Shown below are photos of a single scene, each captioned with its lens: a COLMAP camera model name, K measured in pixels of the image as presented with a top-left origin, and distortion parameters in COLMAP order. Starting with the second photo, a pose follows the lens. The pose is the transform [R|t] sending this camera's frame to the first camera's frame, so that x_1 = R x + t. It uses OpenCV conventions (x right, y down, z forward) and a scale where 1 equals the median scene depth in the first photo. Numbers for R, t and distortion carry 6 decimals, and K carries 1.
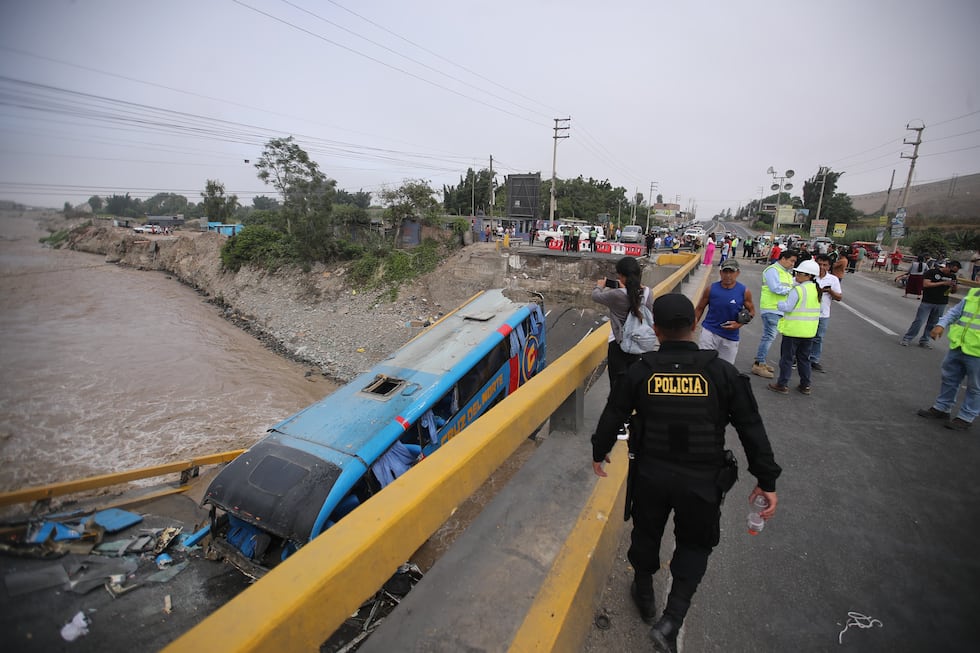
lens RADIAL K [[452.1, 0, 498.0], [0, 452.1, 326.3], [0, 0, 1]] dist [-0.048200, 0.016564]
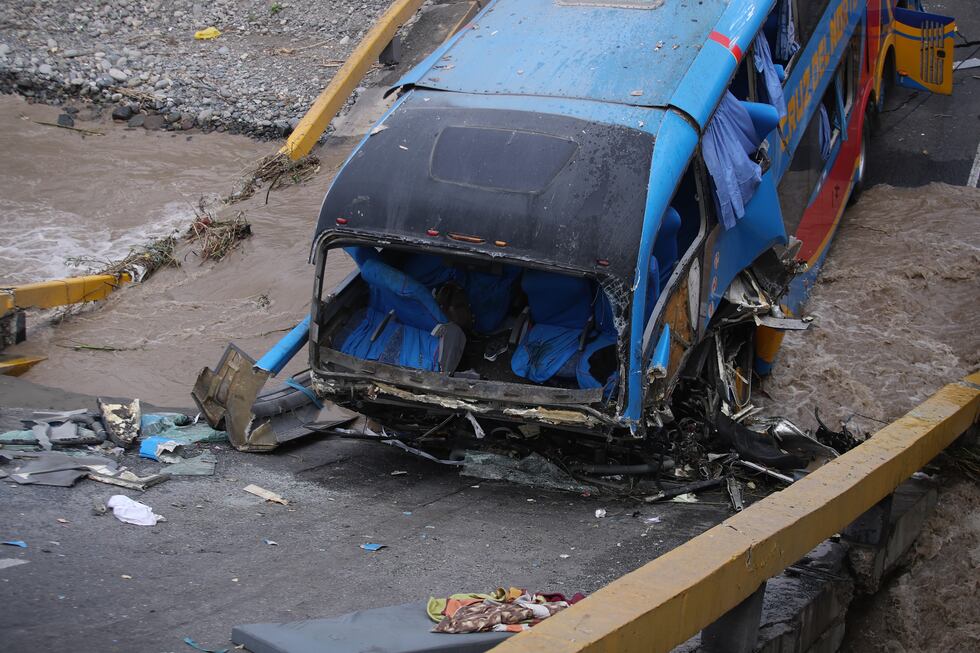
lens RADIAL K [[1949.3, 0, 490.0], [0, 1949.3, 326.5], [0, 0, 1]] dist [-0.334893, 0.127640]
pose [[0.995712, -0.091845, 0.011023, -0.119055], [0.088995, 0.983624, 0.156726, 0.045789], [-0.025237, -0.155073, 0.987581, -0.169211]]
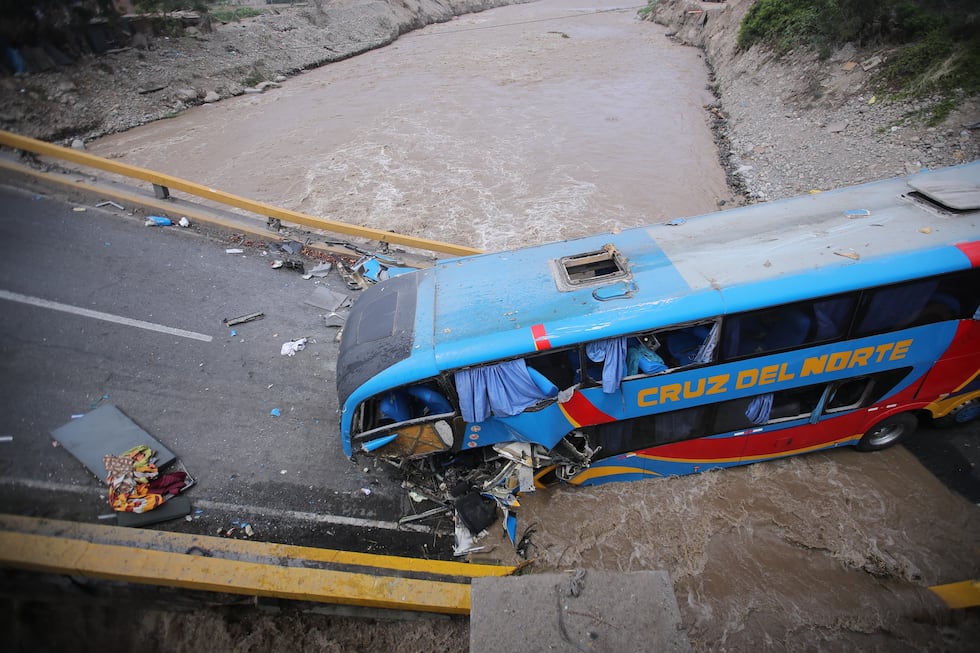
lens RADIAL K [[452.1, 0, 498.0], [0, 452.1, 326.3], [0, 0, 1]] dist [-0.048200, 0.016564]
pose [[0.461336, 0.502319, -0.731331, 0.052046], [-0.151719, 0.856813, 0.492801, -0.023378], [0.874157, -0.116390, 0.471490, 0.176006]]
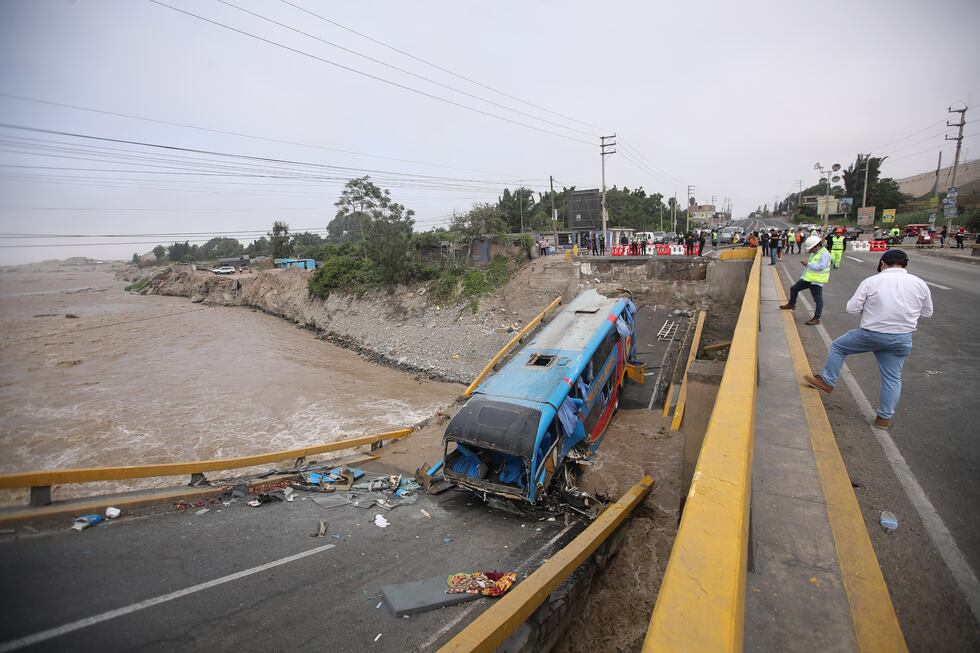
lens RADIAL K [[452.1, 0, 498.0], [0, 452.1, 326.3], [0, 0, 1]] dist [-0.048200, 0.016564]
pose [[0.994419, -0.070463, -0.078518, -0.079490], [0.067384, 0.996876, -0.041202, 0.023591], [0.081176, 0.035681, 0.996061, -0.094569]]
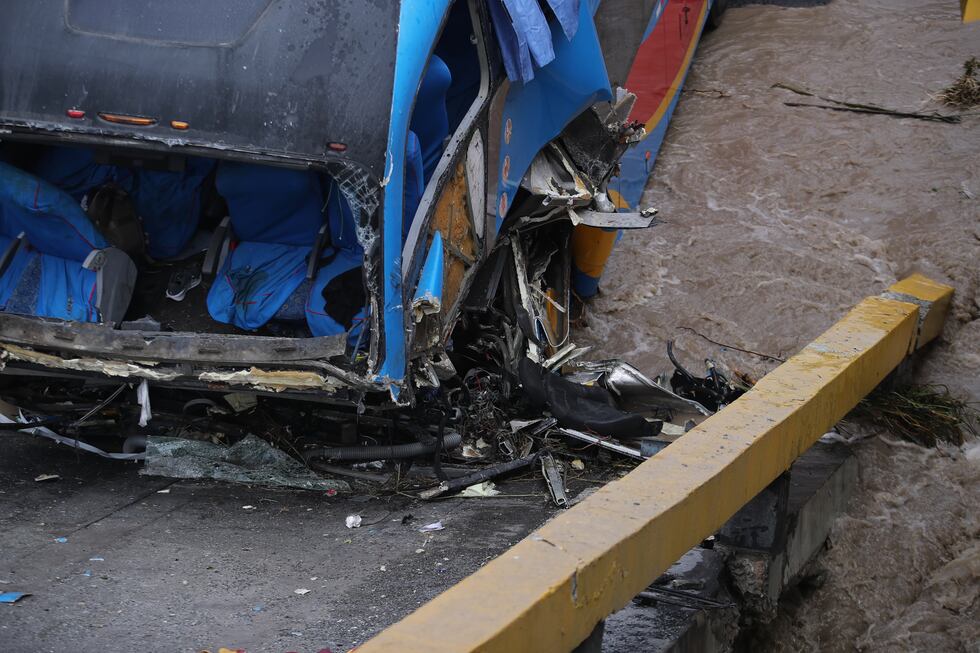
lens RADIAL K [[2878.6, 0, 490.0], [0, 2878.6, 326.5], [0, 0, 1]] dist [-0.054155, 1.125556]
pose [[0.982961, -0.147667, 0.109466, -0.116486], [0.123307, 0.971363, 0.203099, 0.044388], [-0.136323, -0.186141, 0.973020, -0.163276]]
